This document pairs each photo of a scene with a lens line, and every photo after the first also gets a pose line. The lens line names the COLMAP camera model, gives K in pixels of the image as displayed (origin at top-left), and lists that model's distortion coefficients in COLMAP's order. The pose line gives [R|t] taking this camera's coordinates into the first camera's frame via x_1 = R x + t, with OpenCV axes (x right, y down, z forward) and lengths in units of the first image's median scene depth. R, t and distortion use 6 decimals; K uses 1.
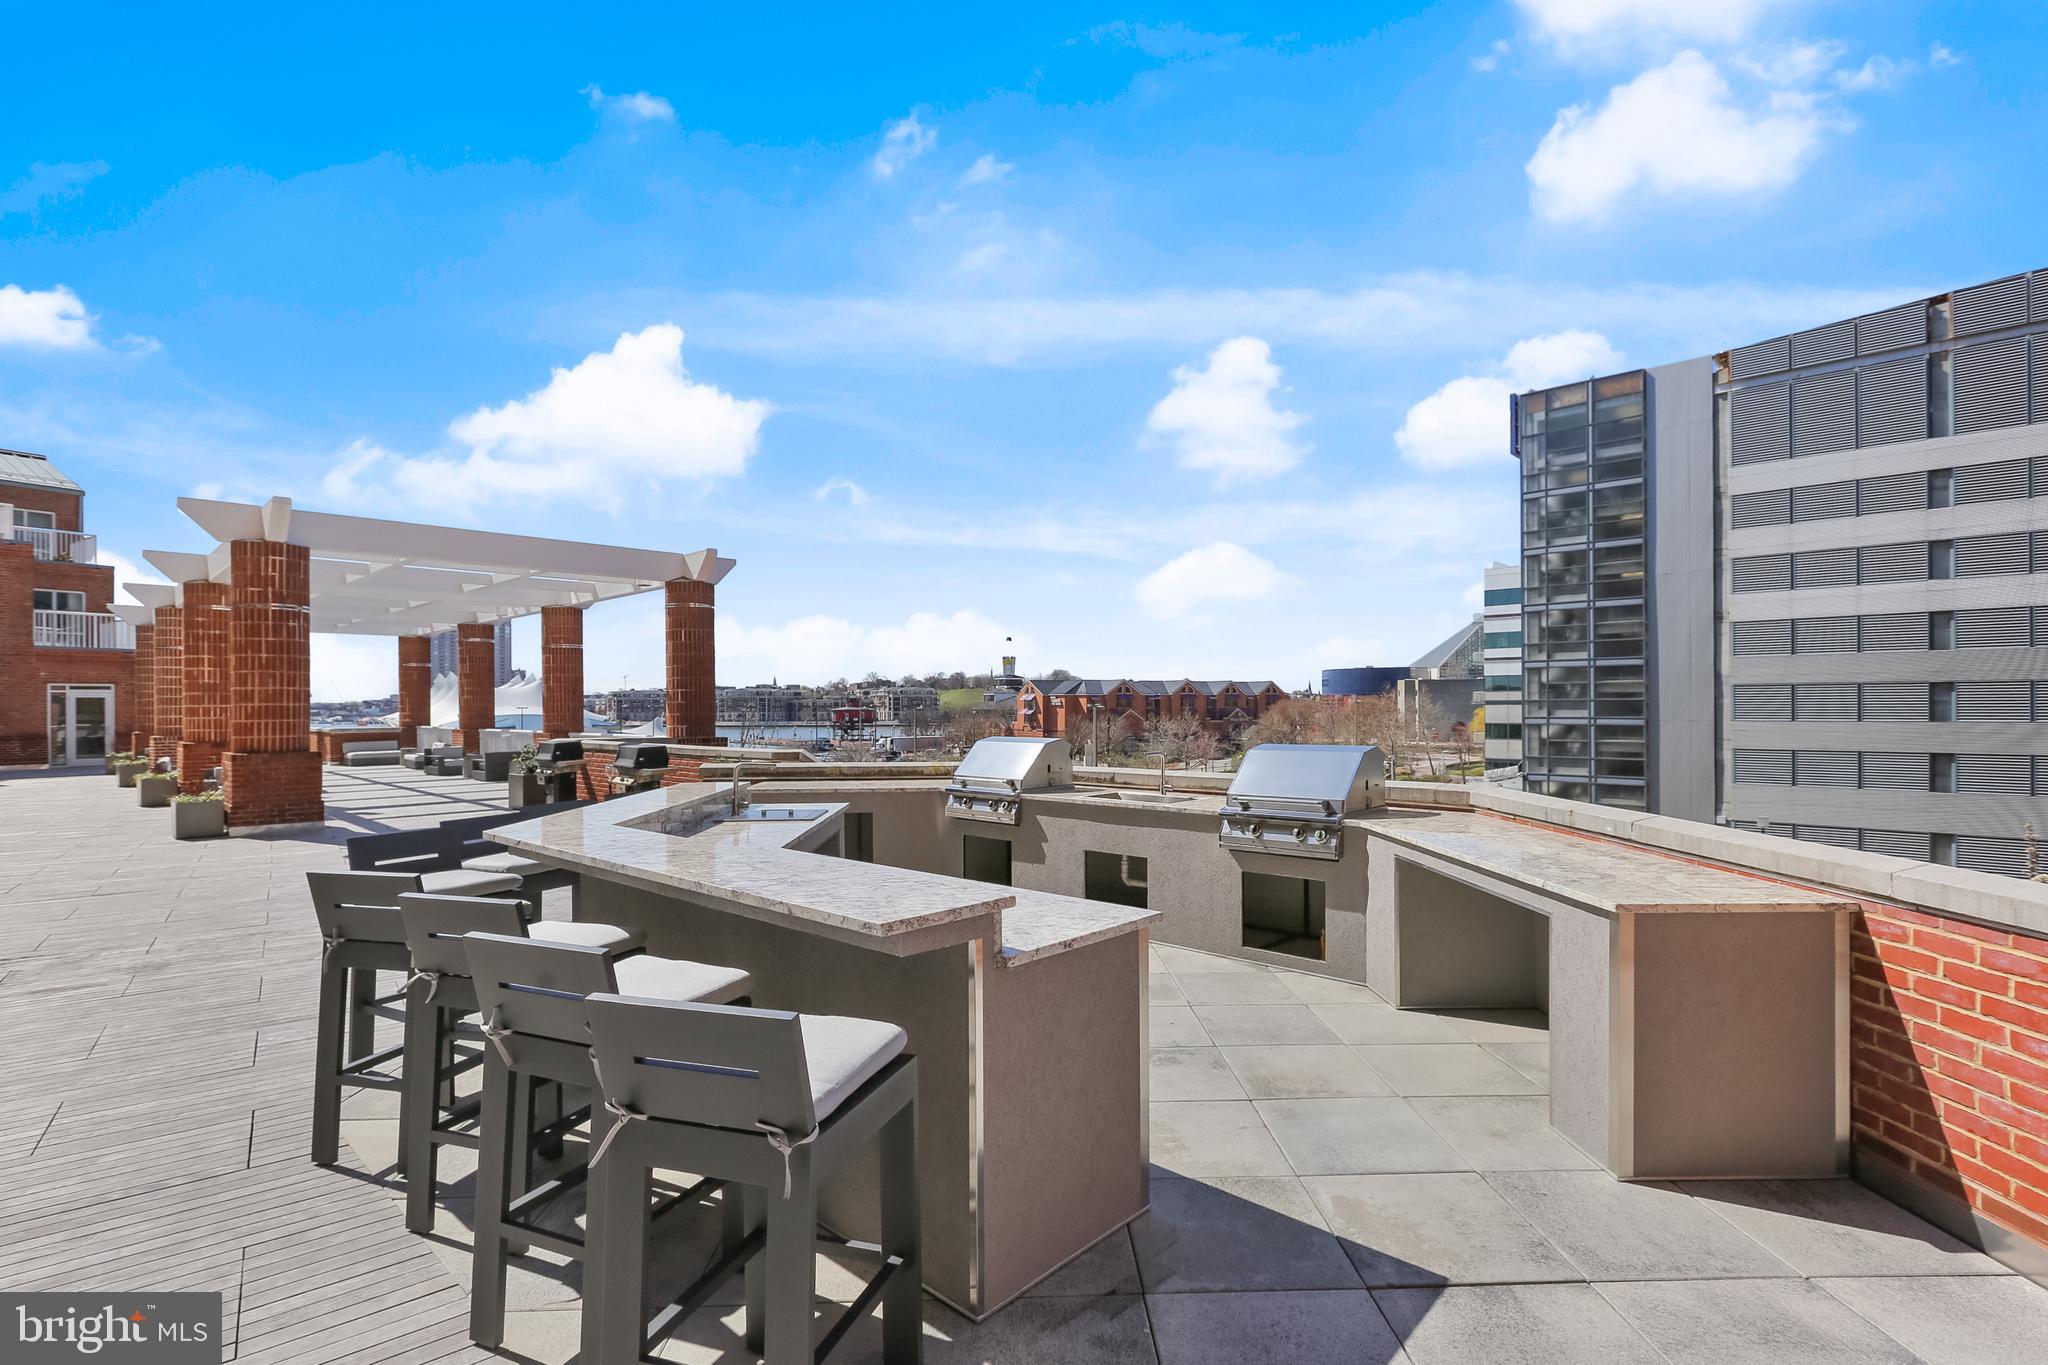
lens RADIAL K [[957.6, 0, 1028.8], [0, 957.6, 703.5], [0, 0, 1]] dist [0.000807, 0.000036]
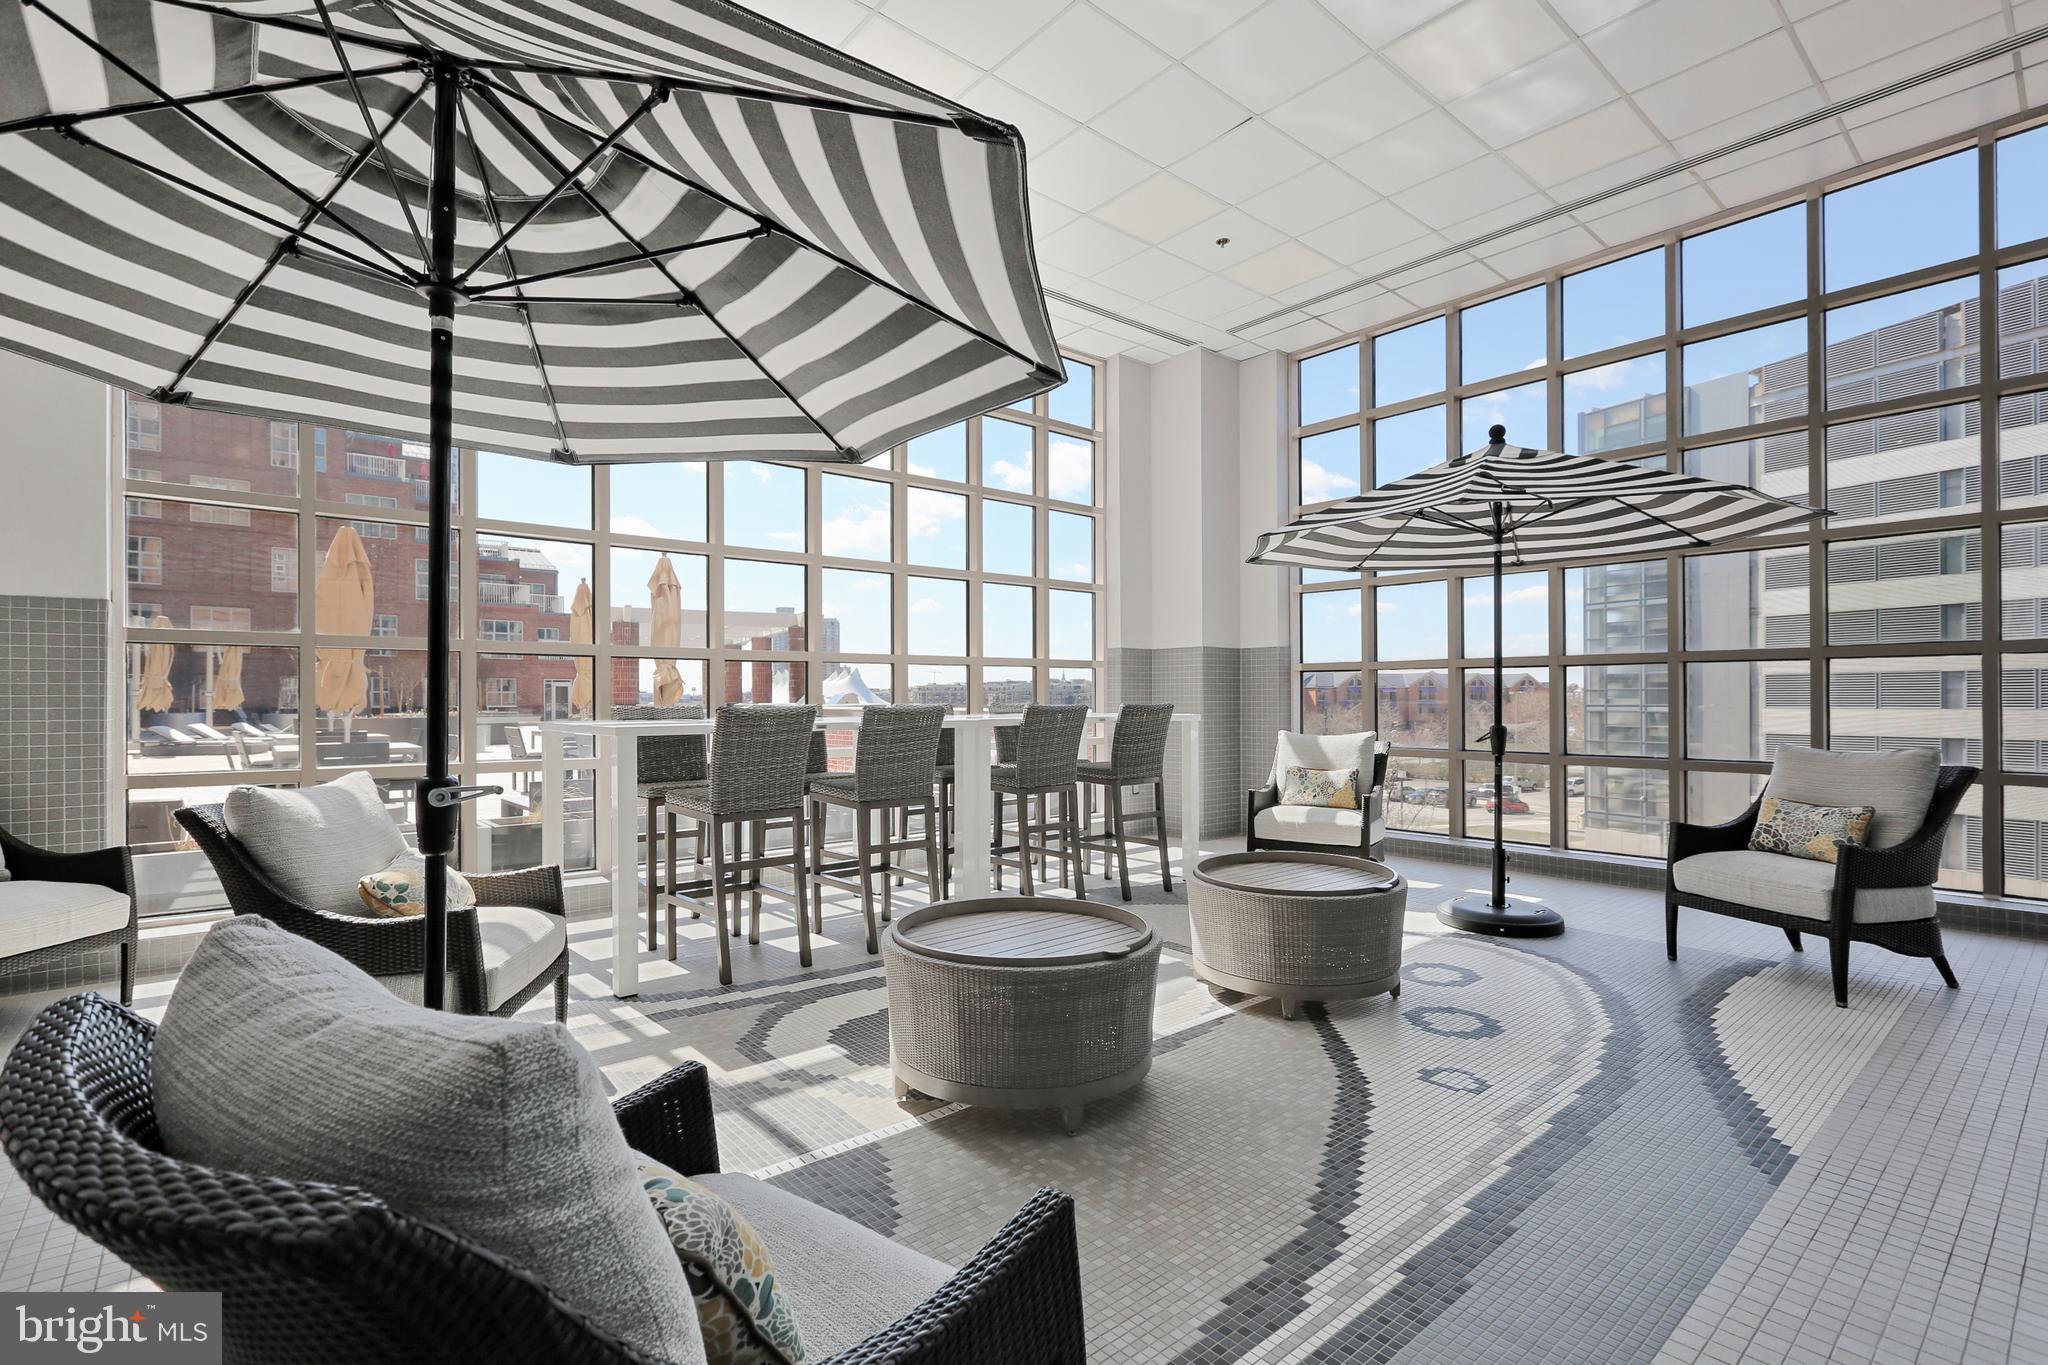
lens RADIAL K [[952.2, 0, 1004.6], [0, 952.2, 687.1], [0, 0, 1]] dist [0.000649, -0.000345]
pose [[0.946499, -0.001215, -0.322705, 0.268015], [-0.002383, 0.999939, -0.010753, 0.007806], [0.322699, 0.010947, 0.946438, -0.291811]]
